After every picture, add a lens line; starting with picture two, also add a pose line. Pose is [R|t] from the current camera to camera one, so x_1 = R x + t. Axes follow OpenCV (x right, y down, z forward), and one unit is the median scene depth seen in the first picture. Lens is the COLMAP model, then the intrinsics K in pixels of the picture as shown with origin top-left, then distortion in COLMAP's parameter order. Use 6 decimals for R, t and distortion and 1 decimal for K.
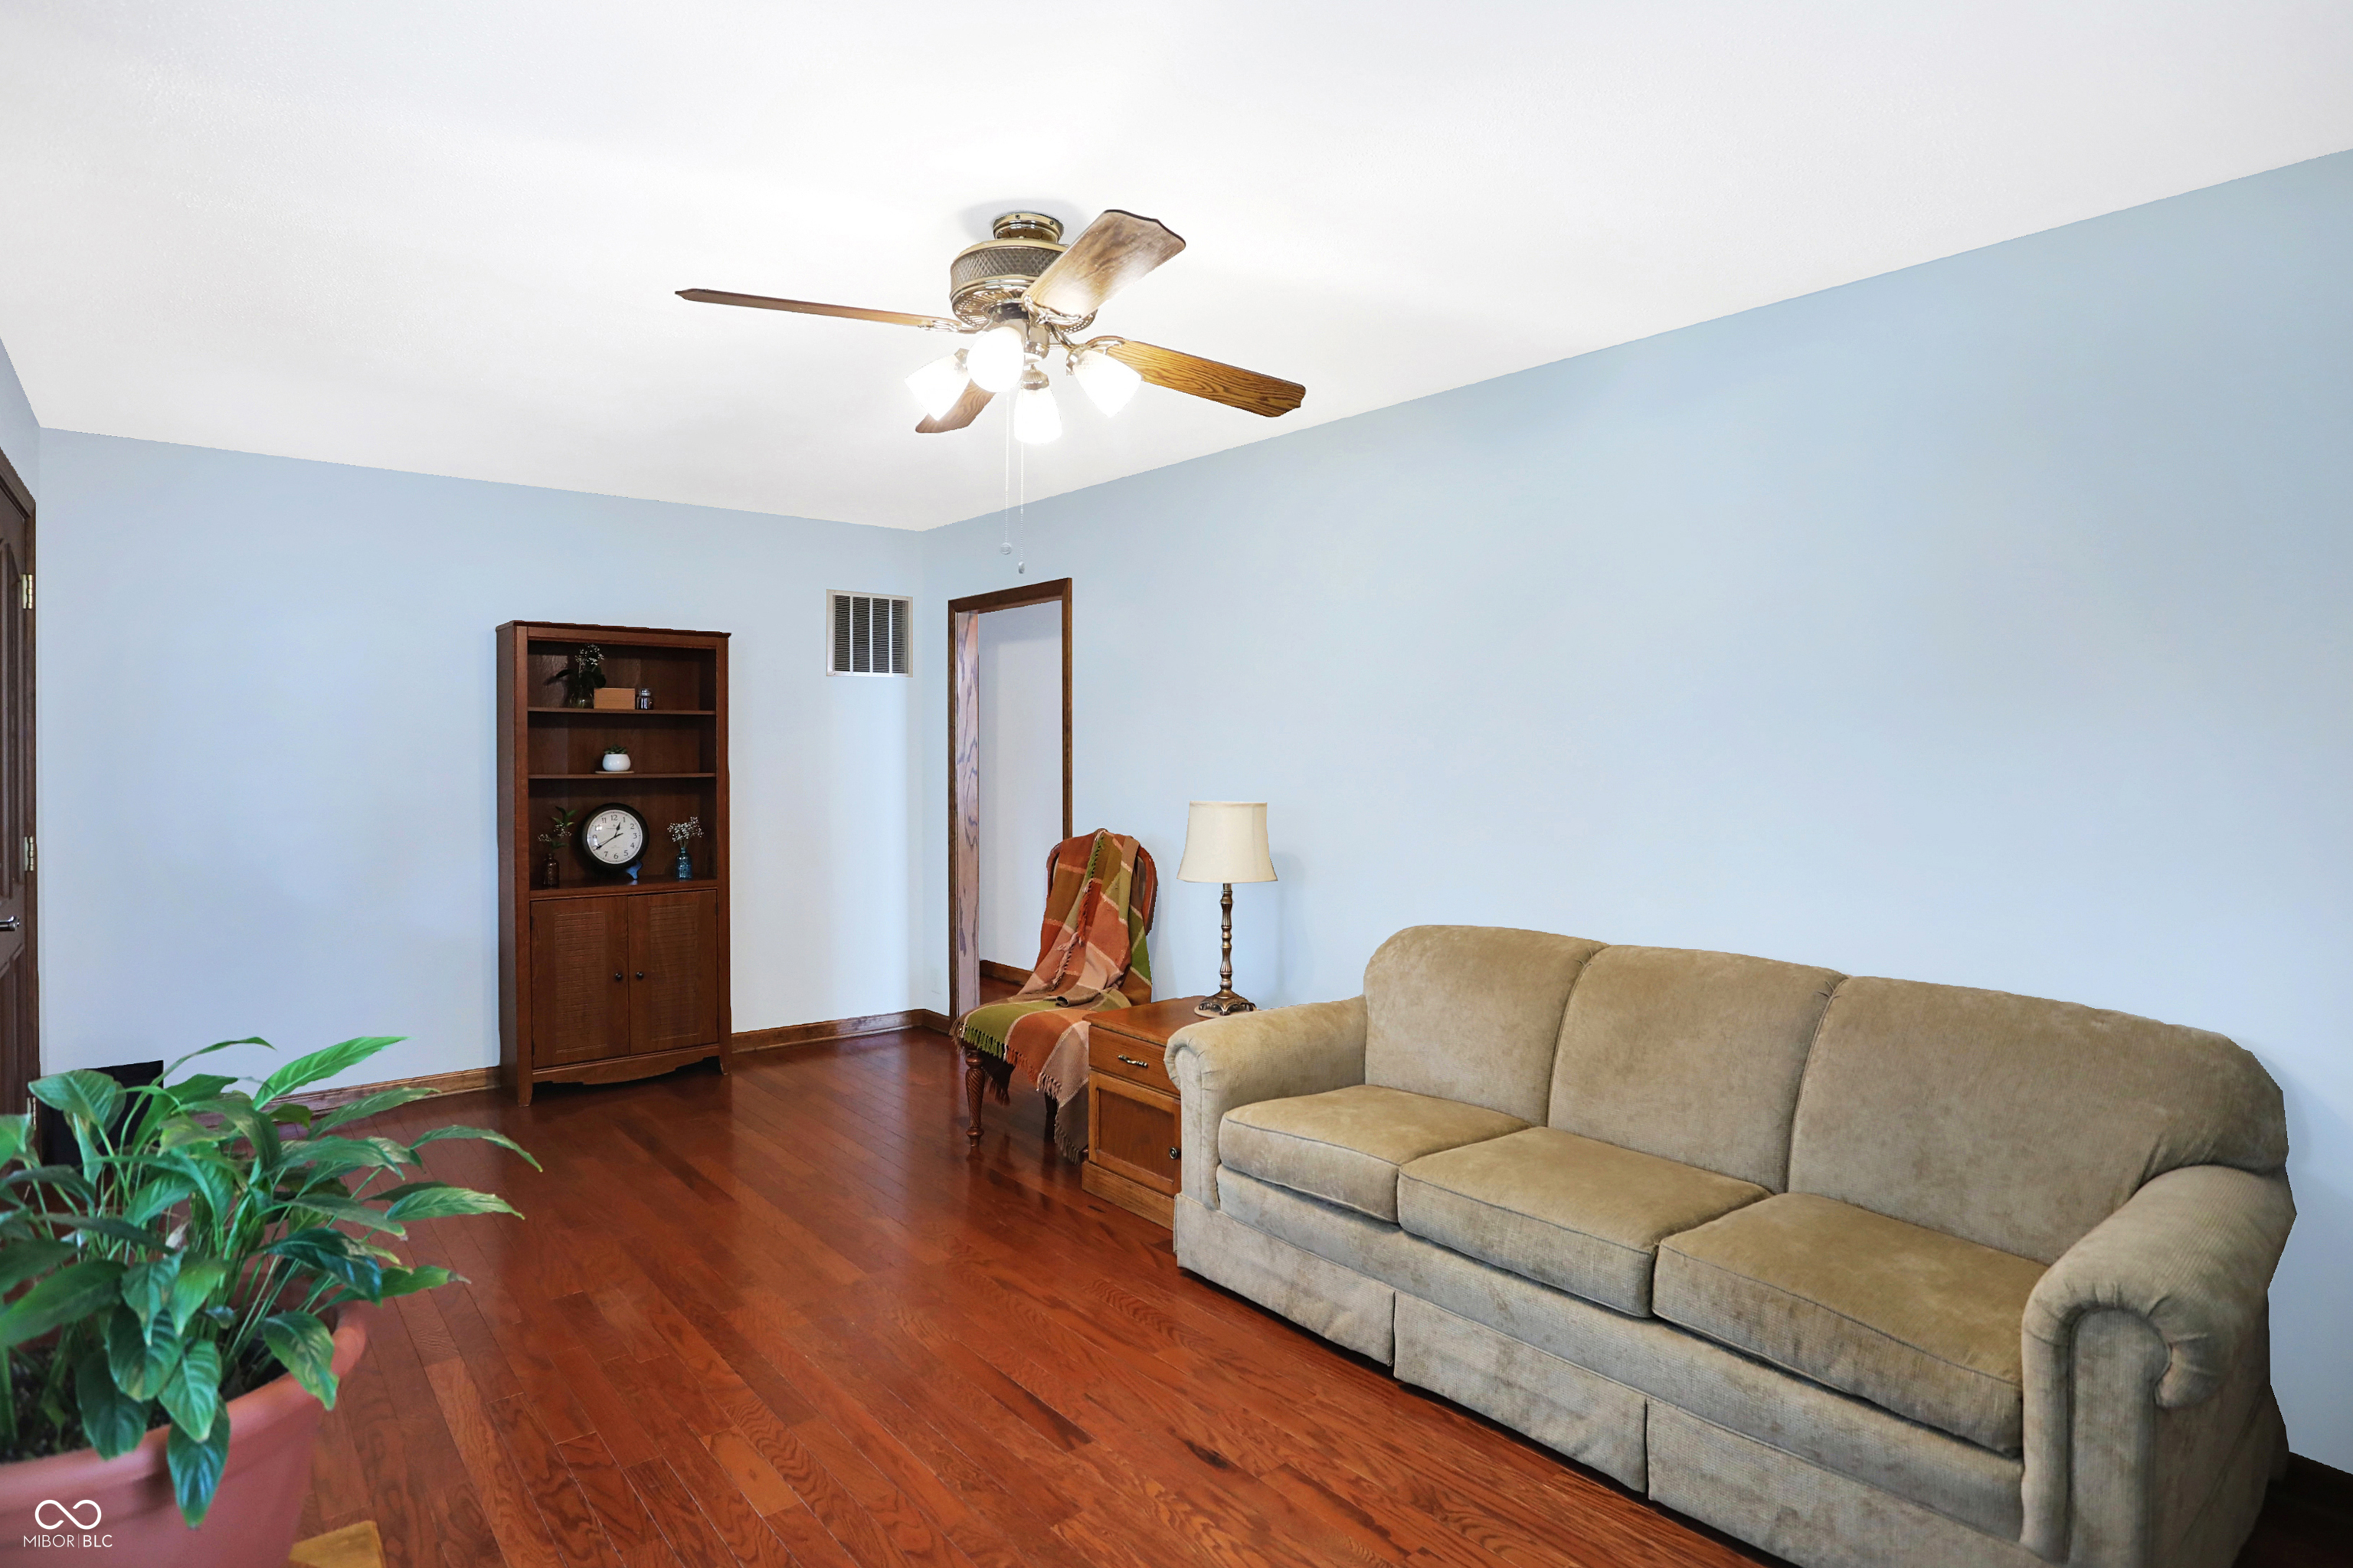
lens RADIAL K [[1247.2, 0, 1169.8], [0, 1247.2, 771.7], [0, 0, 1]] dist [-0.018080, 0.006796]
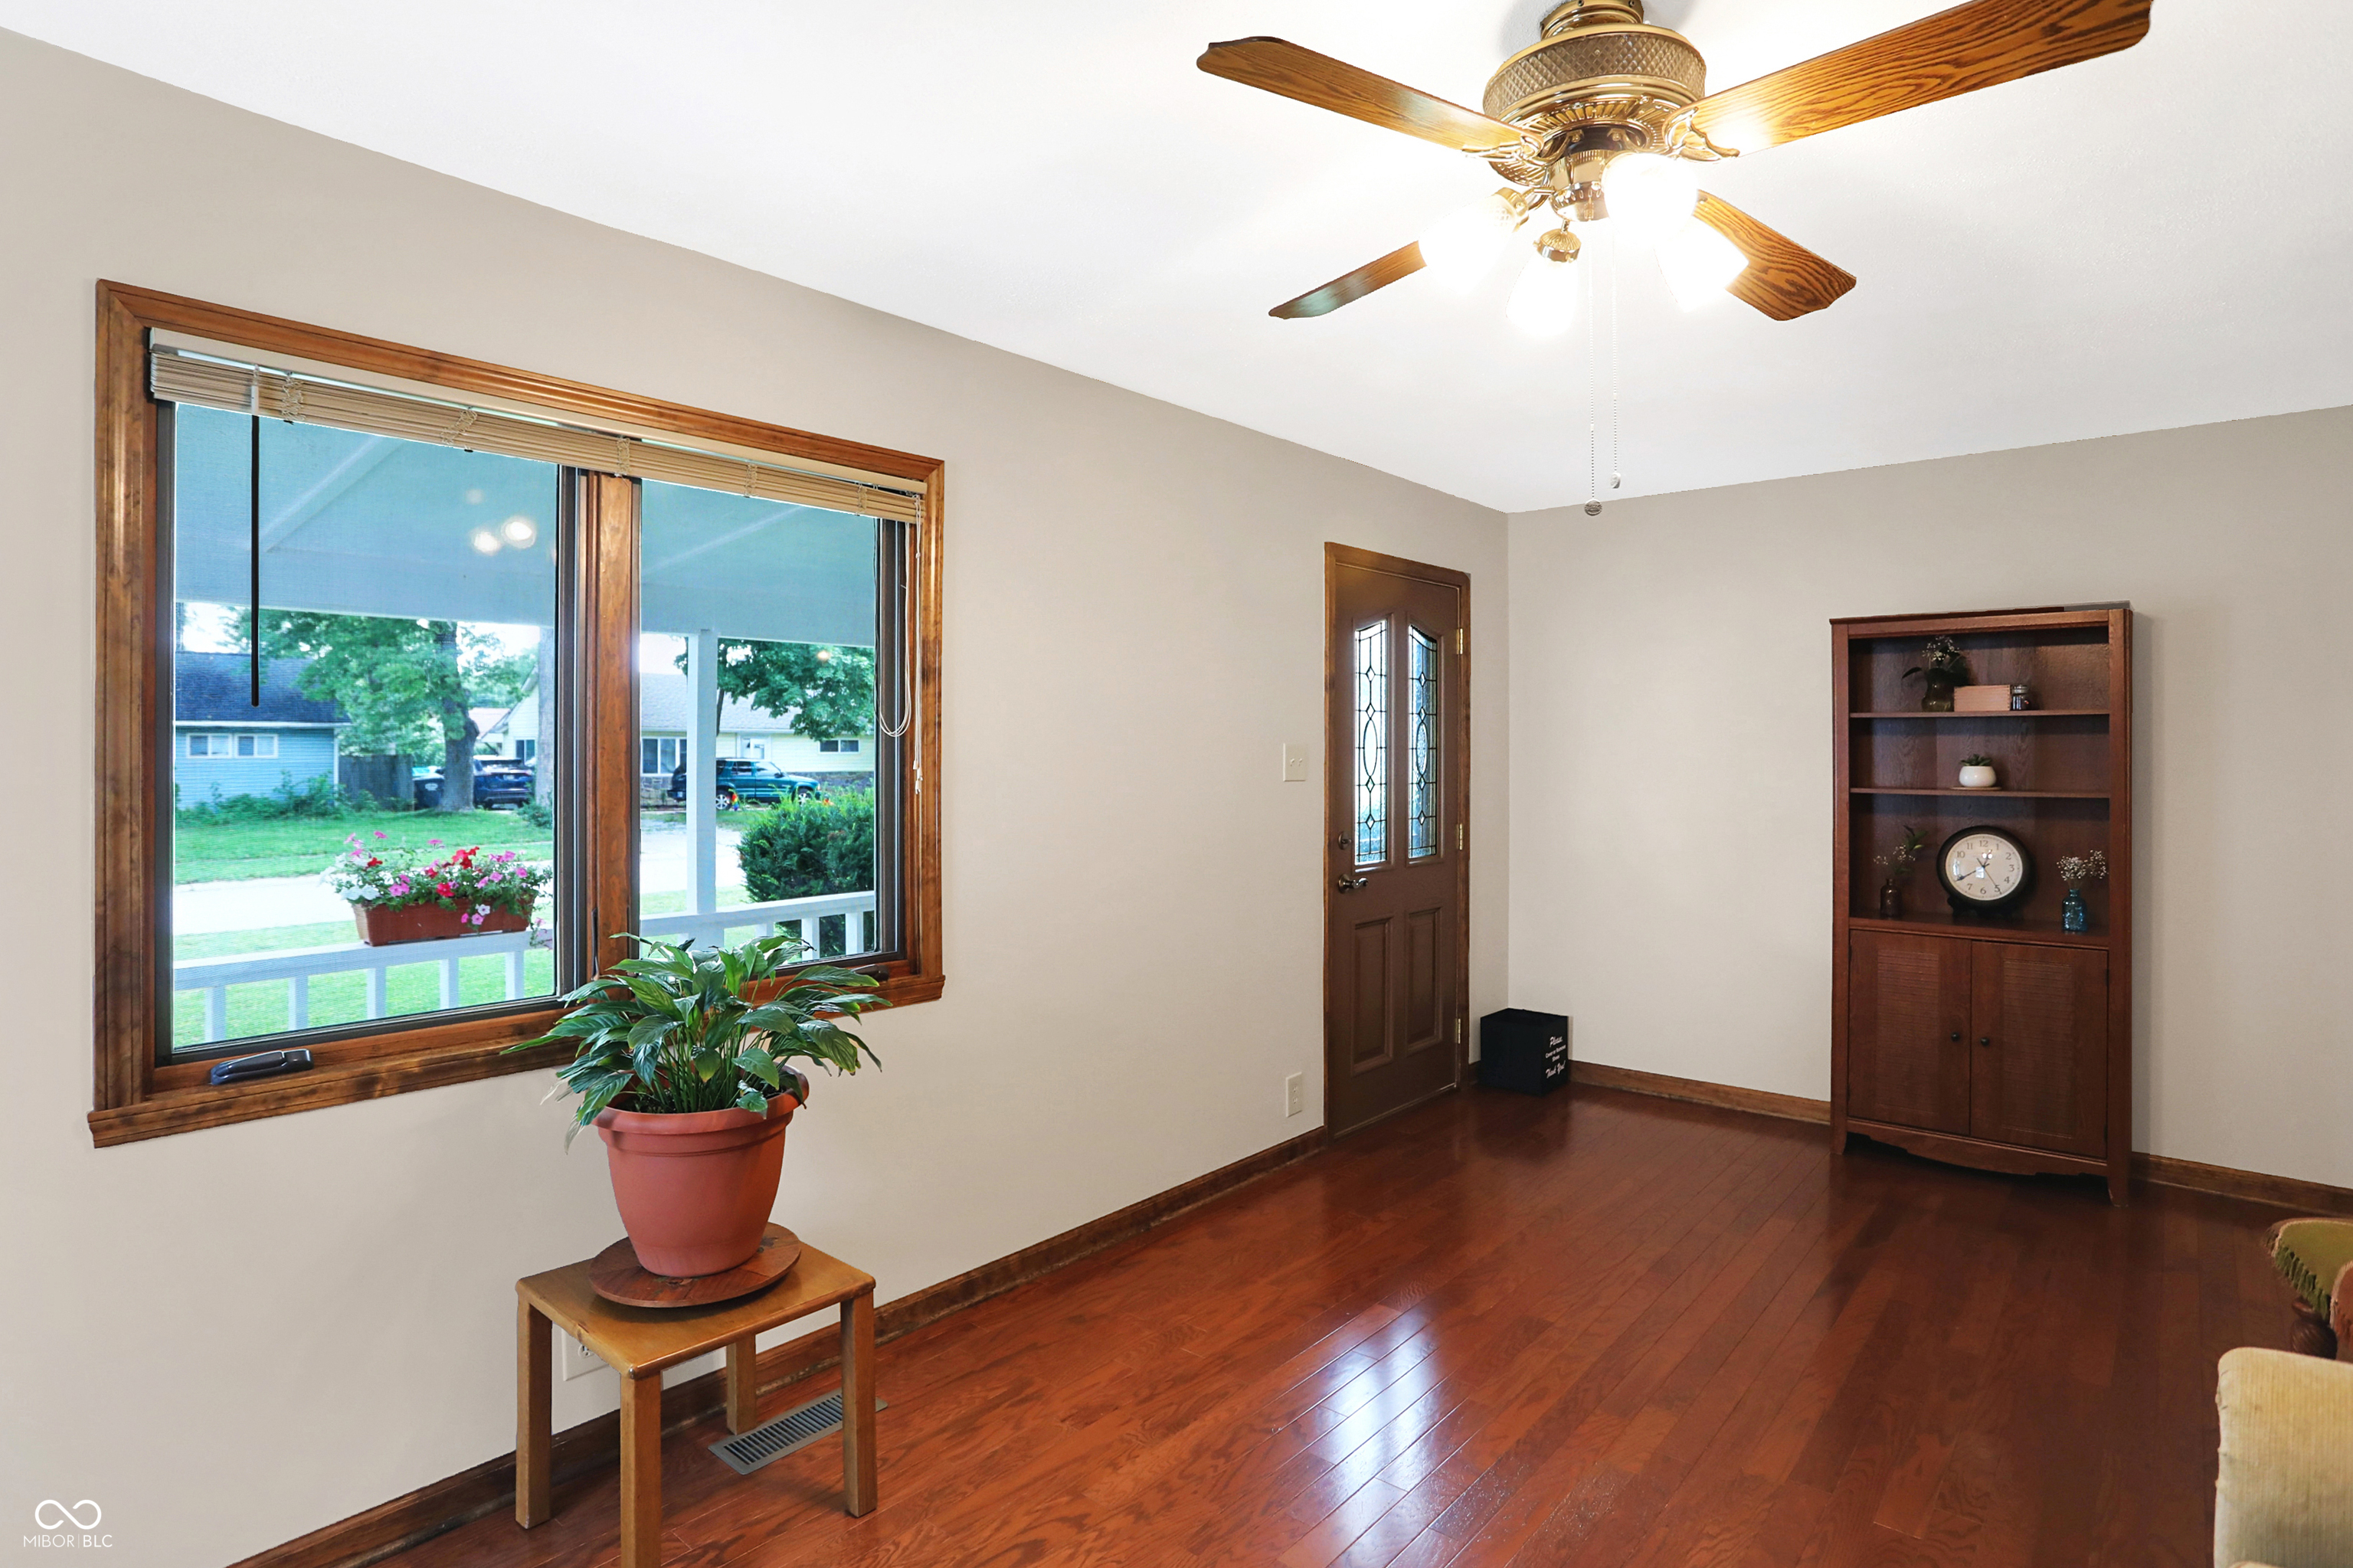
lens RADIAL K [[1247.2, 0, 1177.8], [0, 1247.2, 766.5], [0, 0, 1]] dist [-0.018080, 0.006796]
pose [[0.138000, 0.007242, -0.990406, 0.291652], [-0.008903, 0.999942, 0.006071, -0.014483], [0.990392, 0.007980, 0.138056, 0.364623]]
